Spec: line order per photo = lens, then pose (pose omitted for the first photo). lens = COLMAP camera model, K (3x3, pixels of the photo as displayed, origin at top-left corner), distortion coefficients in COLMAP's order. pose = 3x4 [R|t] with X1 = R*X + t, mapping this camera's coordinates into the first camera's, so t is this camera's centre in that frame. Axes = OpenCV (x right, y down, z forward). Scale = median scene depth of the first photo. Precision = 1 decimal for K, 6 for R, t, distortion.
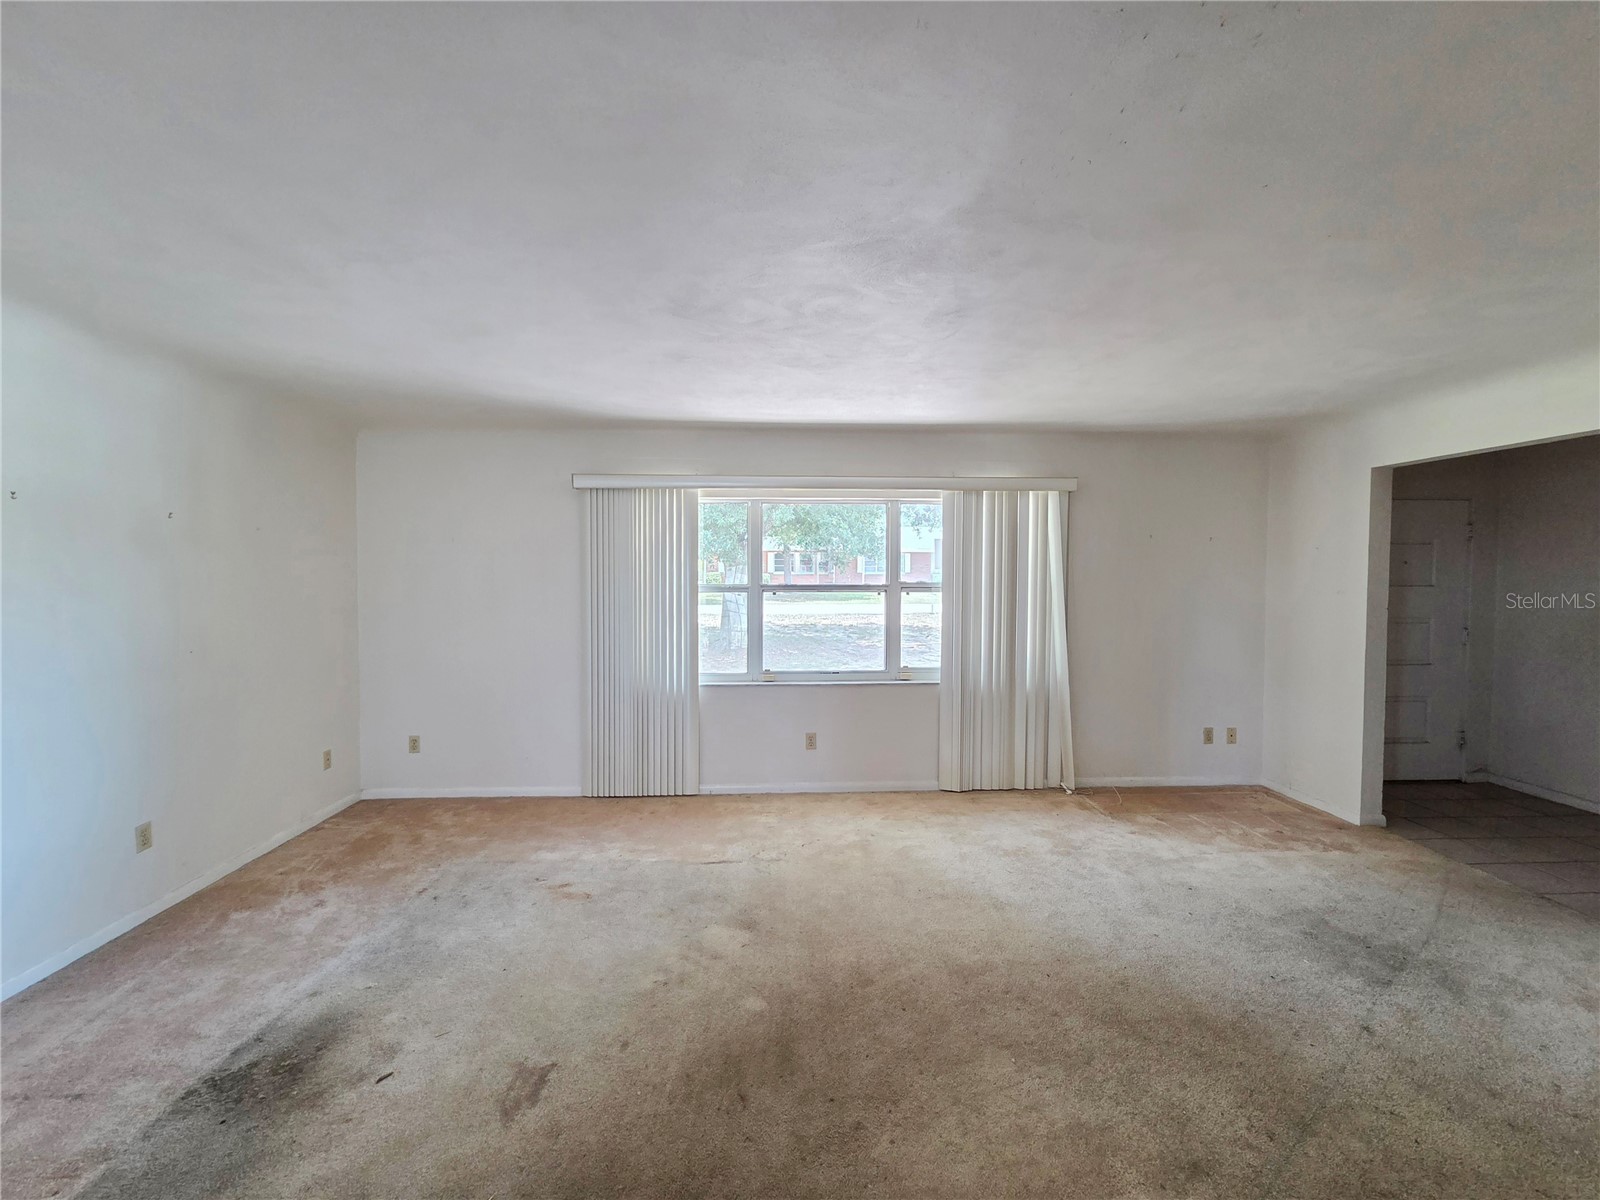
lens RADIAL K [[666.5, 0, 792.1], [0, 666.5, 593.9], [0, 0, 1]] dist [0.003594, -0.000122]
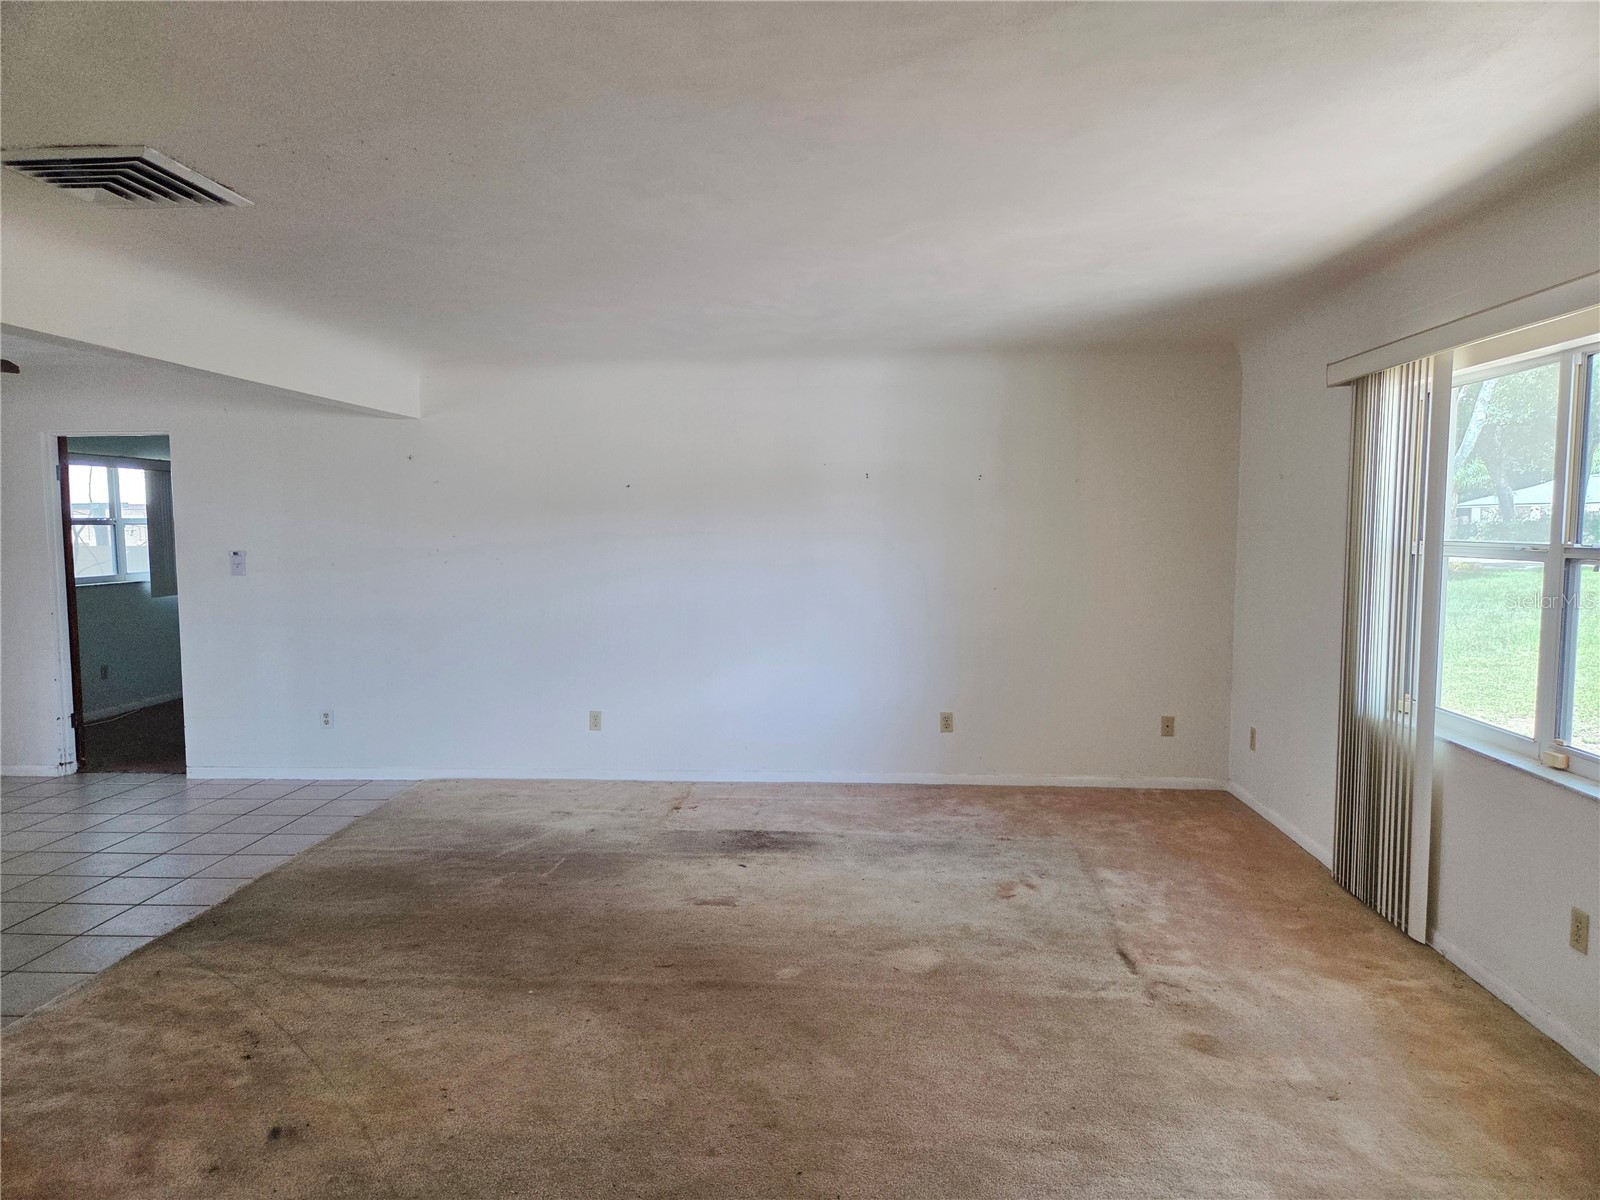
lens RADIAL K [[1073.0, 0, 793.9], [0, 1073.0, 608.7], [0, 0, 1]] dist [0.069568, -0.066265]
pose [[-0.128047, 0.076340, -0.988826, 1.171978], [-0.022748, 0.996545, 0.079882, -0.026162], [0.991507, 0.032723, -0.125868, 0.963713]]
